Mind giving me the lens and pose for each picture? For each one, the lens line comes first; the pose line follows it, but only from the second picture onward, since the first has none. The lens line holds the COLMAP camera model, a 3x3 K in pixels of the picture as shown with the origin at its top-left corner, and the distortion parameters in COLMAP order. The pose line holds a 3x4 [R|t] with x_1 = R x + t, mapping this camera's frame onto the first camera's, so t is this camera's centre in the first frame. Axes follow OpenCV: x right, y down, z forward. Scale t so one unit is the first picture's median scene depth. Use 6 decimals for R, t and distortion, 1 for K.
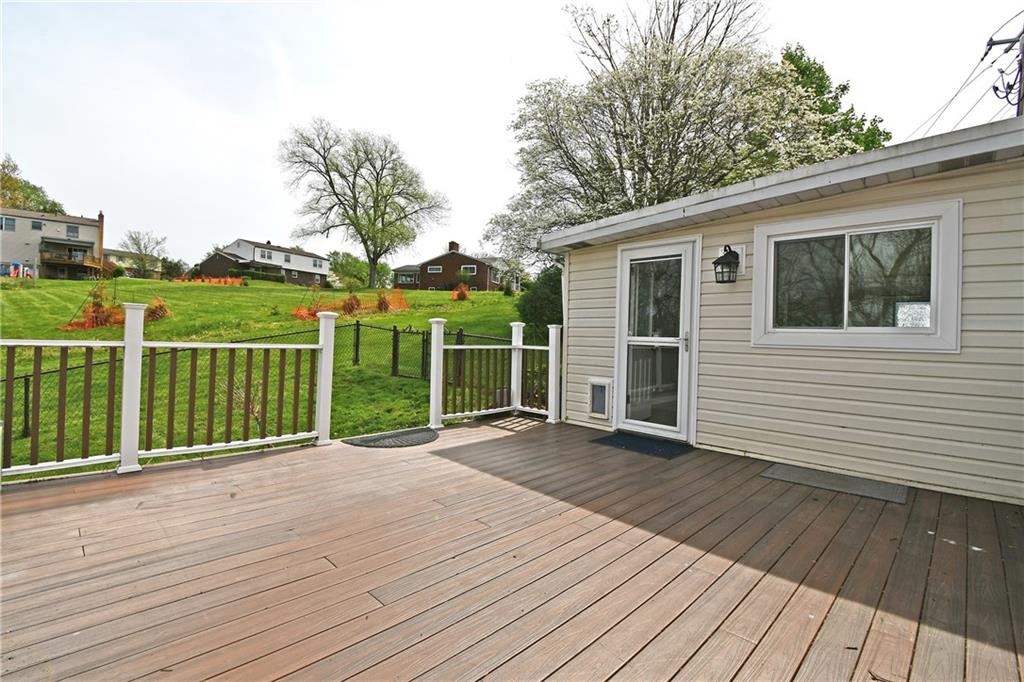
lens RADIAL K [[466.5, 0, 512.0], [0, 466.5, 341.0], [0, 0, 1]] dist [0.012121, -0.022196]
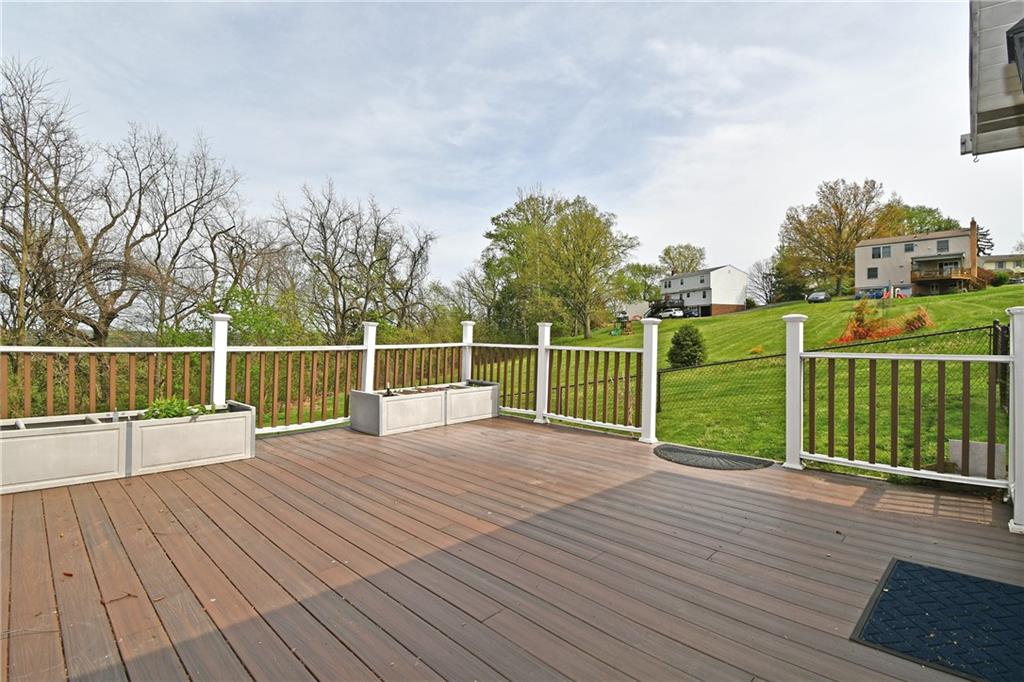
lens RADIAL K [[482.7, 0, 512.0], [0, 482.7, 341.0], [0, 0, 1]] dist [0.001913, -0.014654]
pose [[-0.002094, -0.019894, -0.999800, 0.330074], [-0.014742, 0.999694, -0.019861, 0.007435], [0.999889, 0.014697, -0.002387, 0.319079]]
